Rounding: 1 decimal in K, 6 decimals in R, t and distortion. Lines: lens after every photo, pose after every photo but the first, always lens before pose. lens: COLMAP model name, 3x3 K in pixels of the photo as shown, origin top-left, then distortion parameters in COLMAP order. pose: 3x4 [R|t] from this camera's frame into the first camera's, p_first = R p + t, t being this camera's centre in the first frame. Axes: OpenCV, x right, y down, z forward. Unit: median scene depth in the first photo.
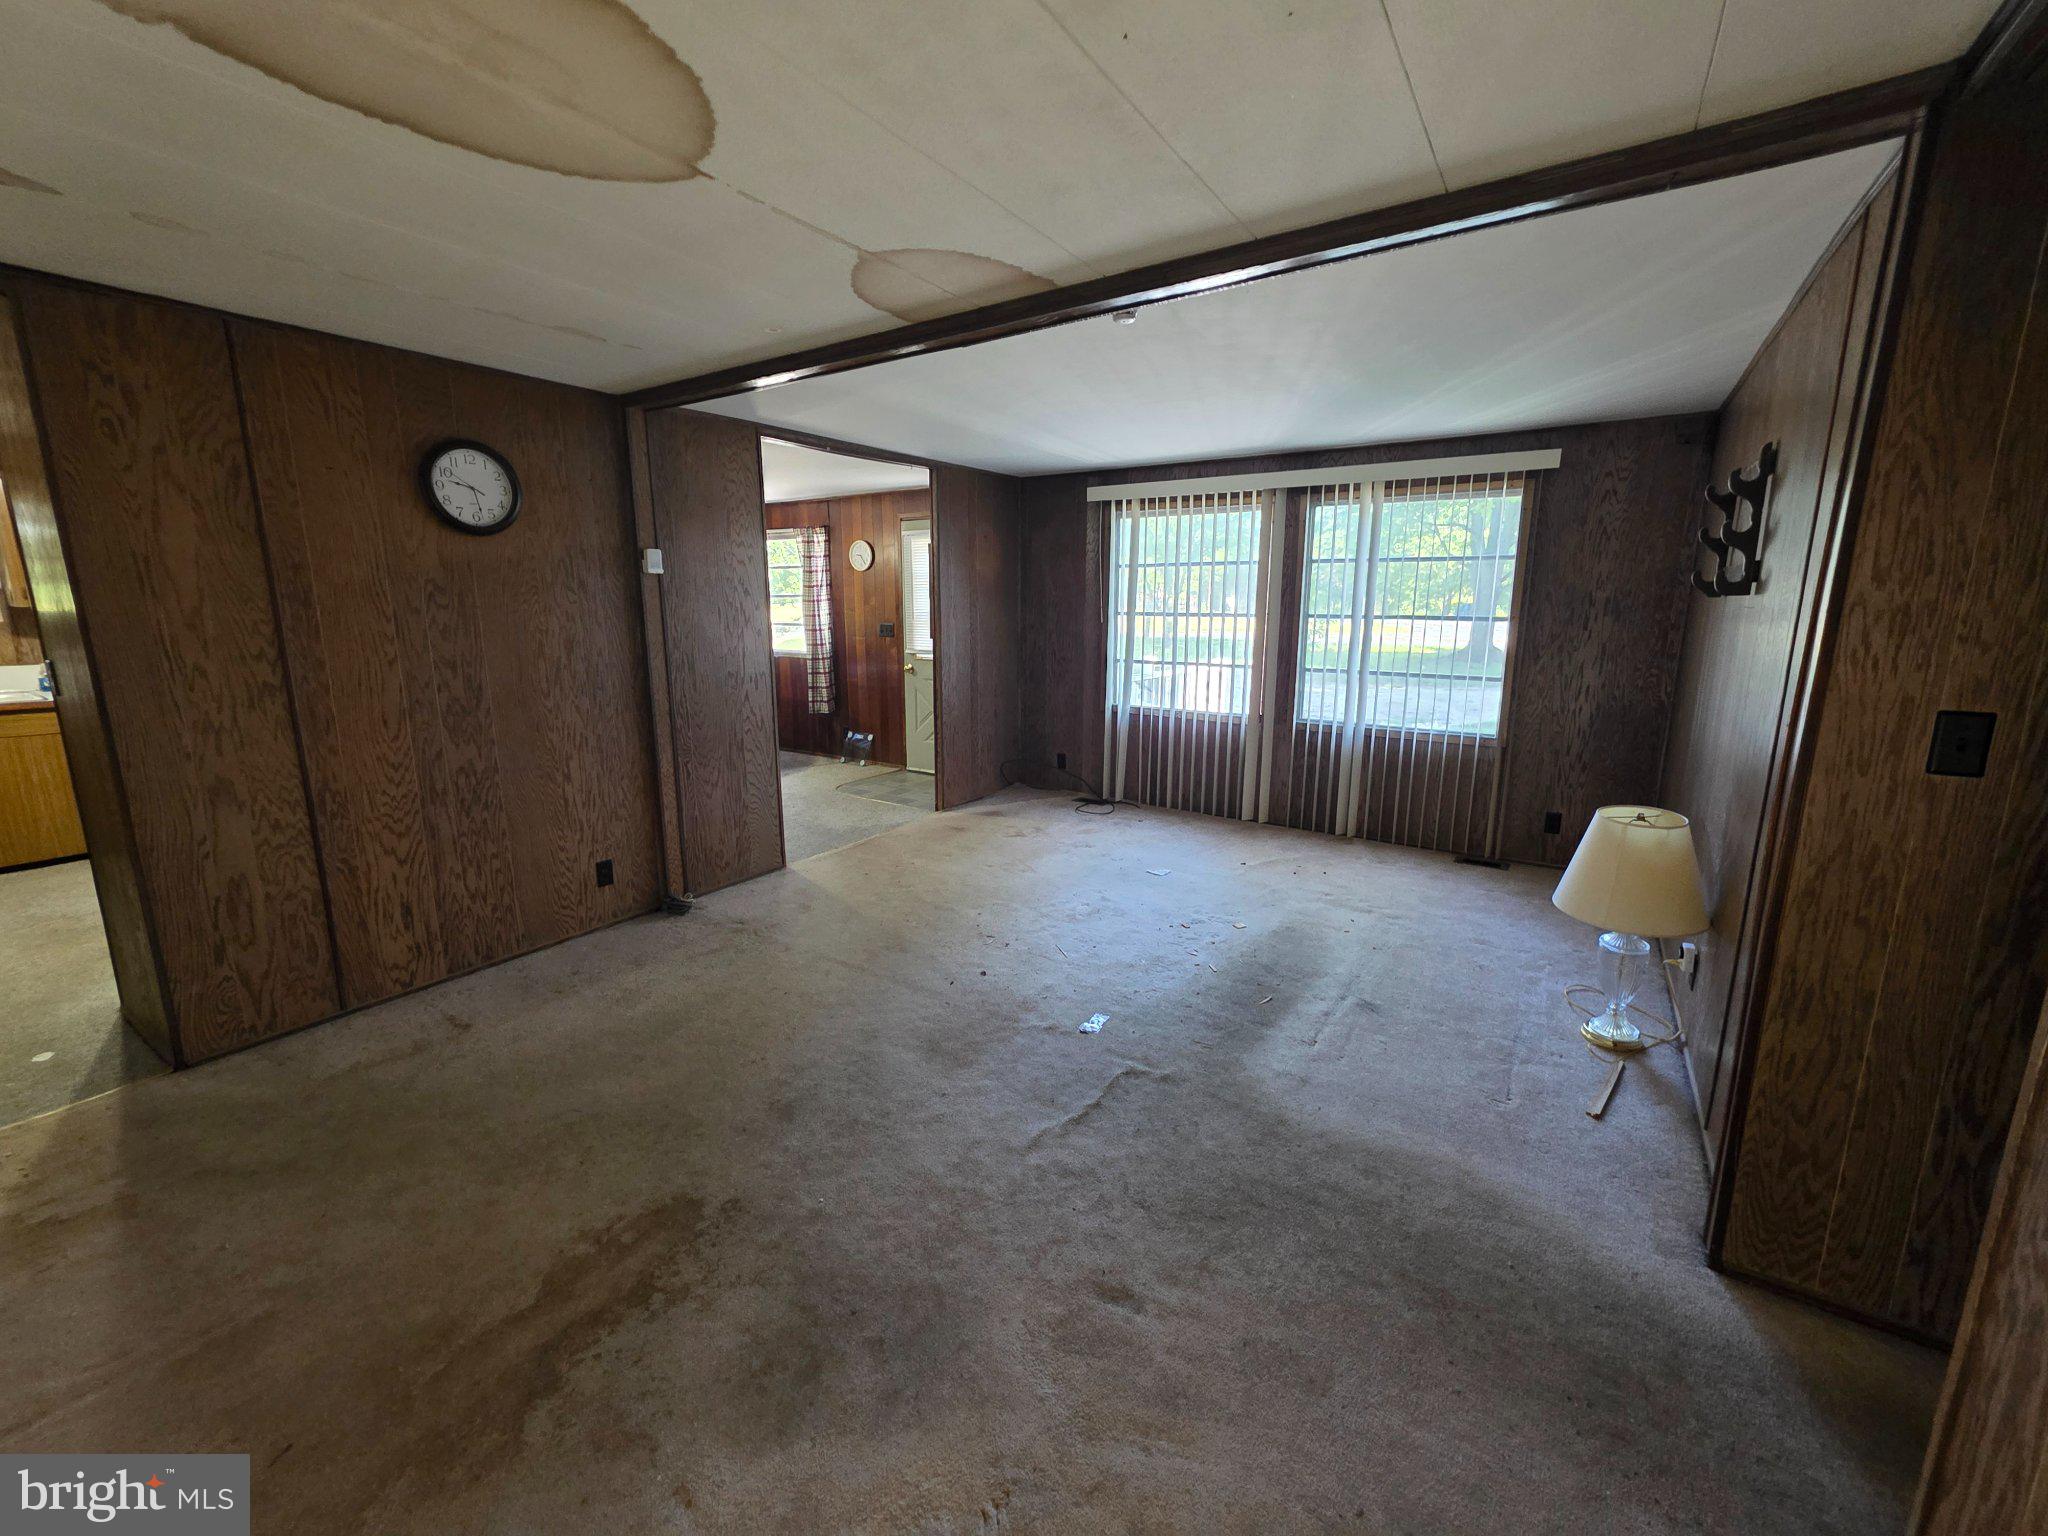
lens RADIAL K [[822.5, 0, 1024.0], [0, 822.5, 765.1], [0, 0, 1]] dist [0.004377, 0.000116]
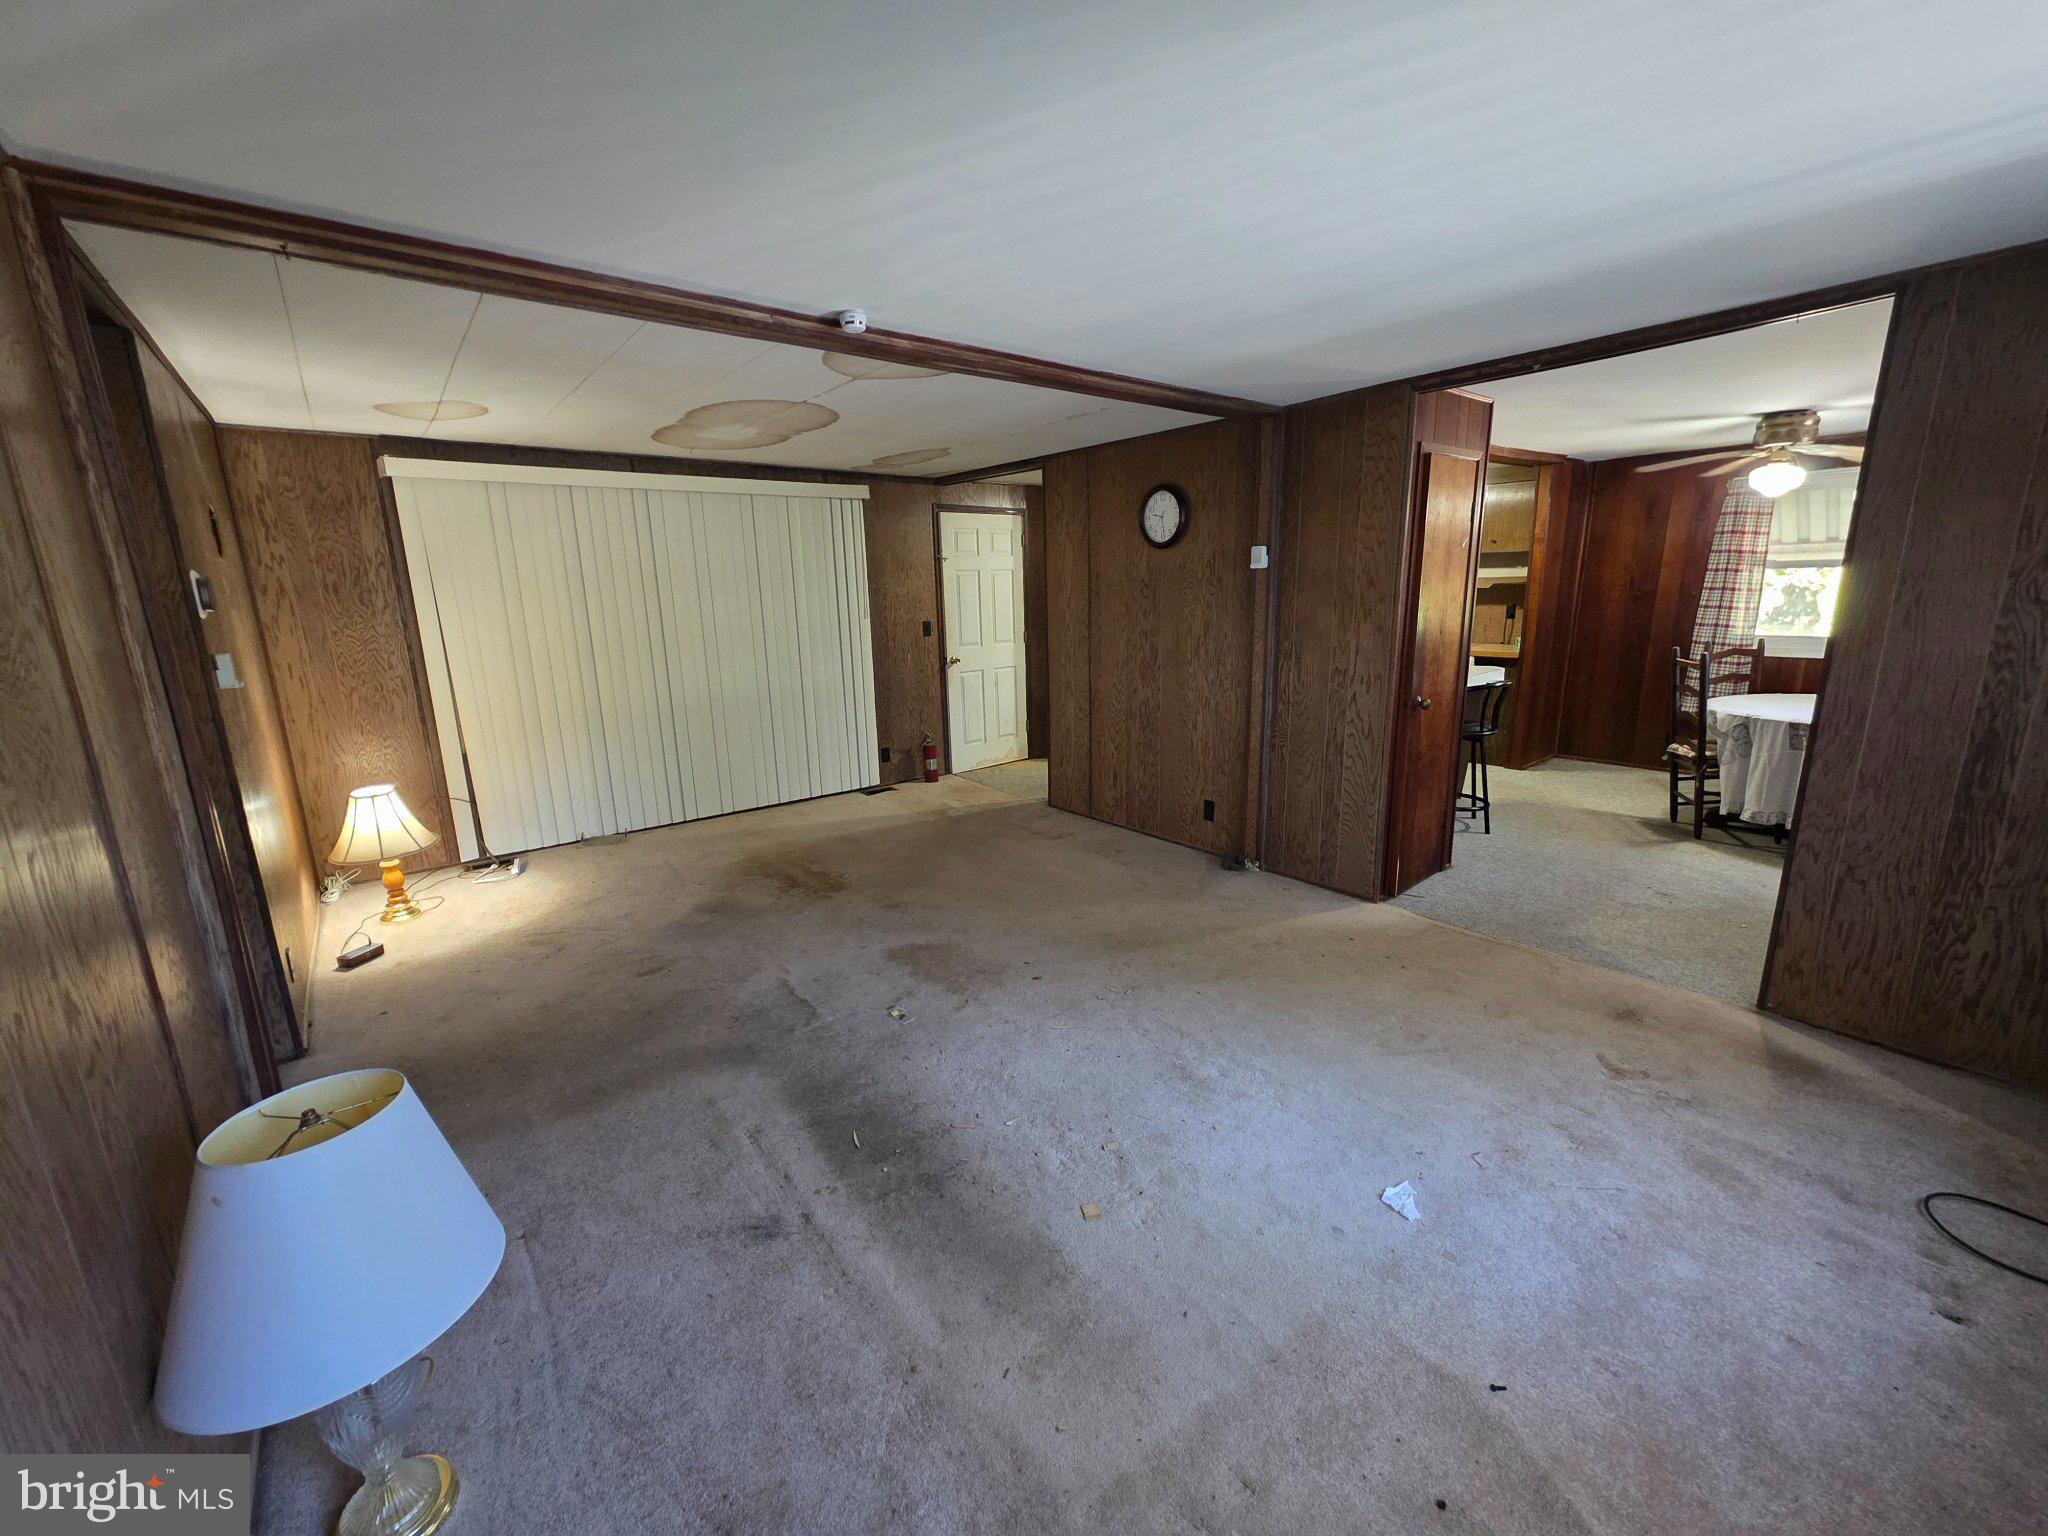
lens RADIAL K [[822.5, 0, 1027.5], [0, 822.5, 768.1], [0, 0, 1]] dist [0.004377, 0.000116]
pose [[-0.301058, 0.215707, -0.928889, 0.778050], [-0.168270, 0.946779, 0.274399, -0.243941], [0.938642, 0.238914, -0.248738, 1.112716]]
